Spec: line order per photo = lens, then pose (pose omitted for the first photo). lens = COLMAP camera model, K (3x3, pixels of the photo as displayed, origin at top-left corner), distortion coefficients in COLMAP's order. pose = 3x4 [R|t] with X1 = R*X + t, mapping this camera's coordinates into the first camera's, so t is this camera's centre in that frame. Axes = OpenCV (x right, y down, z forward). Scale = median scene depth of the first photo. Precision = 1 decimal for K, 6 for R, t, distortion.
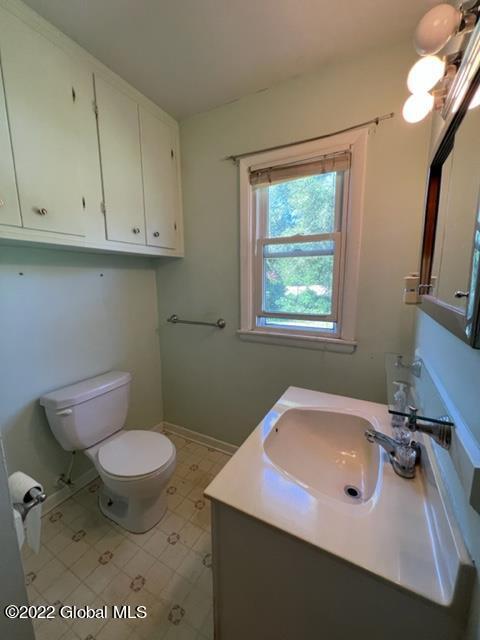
lens RADIAL K [[255.0, 0, 240.7], [0, 255.0, 319.5], [0, 0, 1]] dist [0.000542, 0.000076]
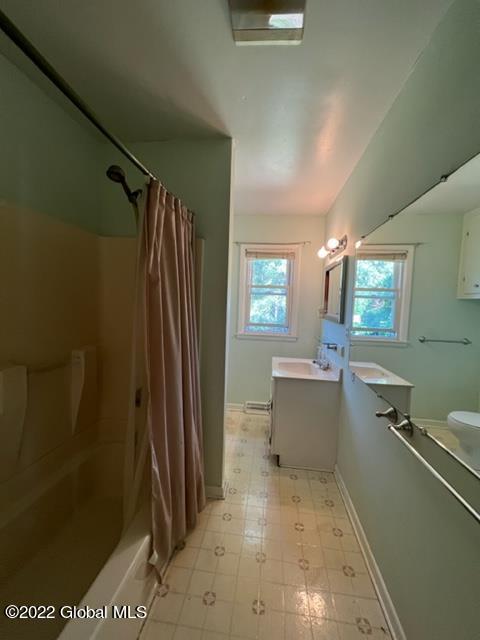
lens RADIAL K [[255.0, 0, 240.7], [0, 255.0, 319.5], [0, 0, 1]] dist [0.000542, 0.000076]
pose [[0.932186, 0.015575, 0.361643, -0.739548], [0.018646, 0.995681, -0.090945, 0.129891], [-0.361498, 0.091521, 0.927870, -0.798436]]
